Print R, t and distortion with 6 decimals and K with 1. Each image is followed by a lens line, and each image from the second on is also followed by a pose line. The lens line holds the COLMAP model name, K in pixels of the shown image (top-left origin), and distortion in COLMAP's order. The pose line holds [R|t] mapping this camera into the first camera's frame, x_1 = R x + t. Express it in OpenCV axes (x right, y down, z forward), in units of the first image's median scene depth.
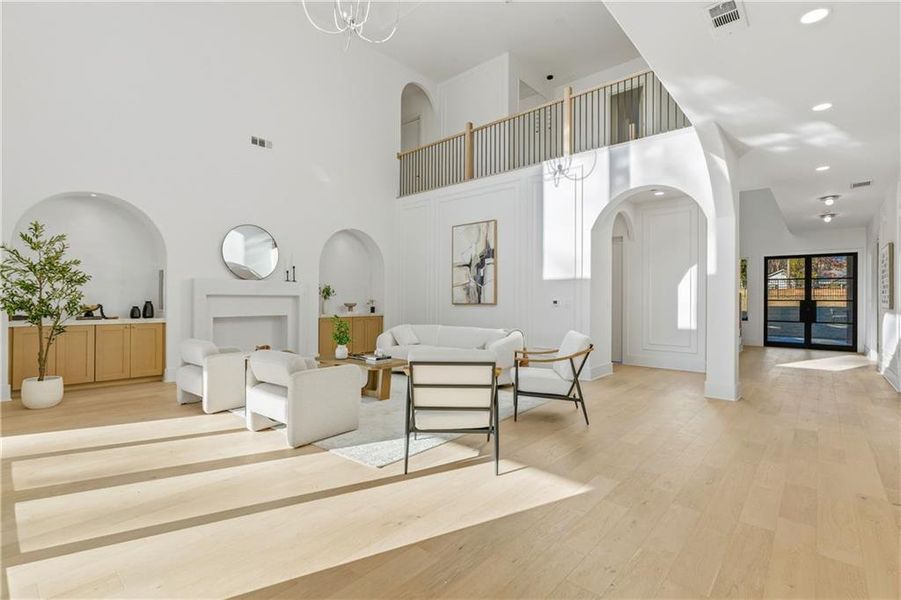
lens RADIAL K [[412.9, 0, 461.4], [0, 412.9, 300.3], [0, 0, 1]] dist [0.002599, 0.000152]
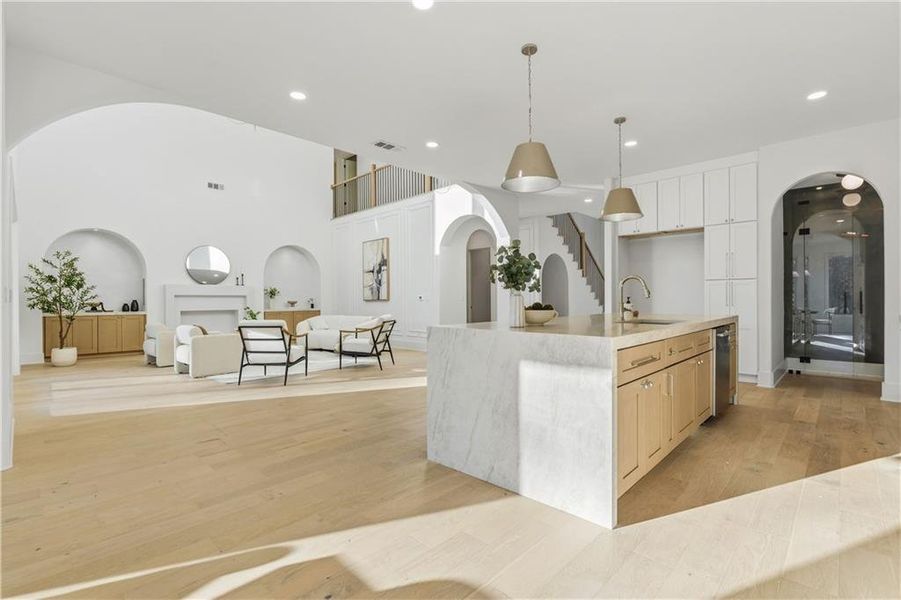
lens RADIAL K [[412.9, 0, 461.4], [0, 412.9, 300.3], [0, 0, 1]] dist [0.002599, 0.000152]
pose [[0.998956, -0.011216, -0.044286, 0.403221], [0.011068, 0.999932, -0.003584, 0.018597], [0.044324, 0.003090, 0.999012, -0.357432]]
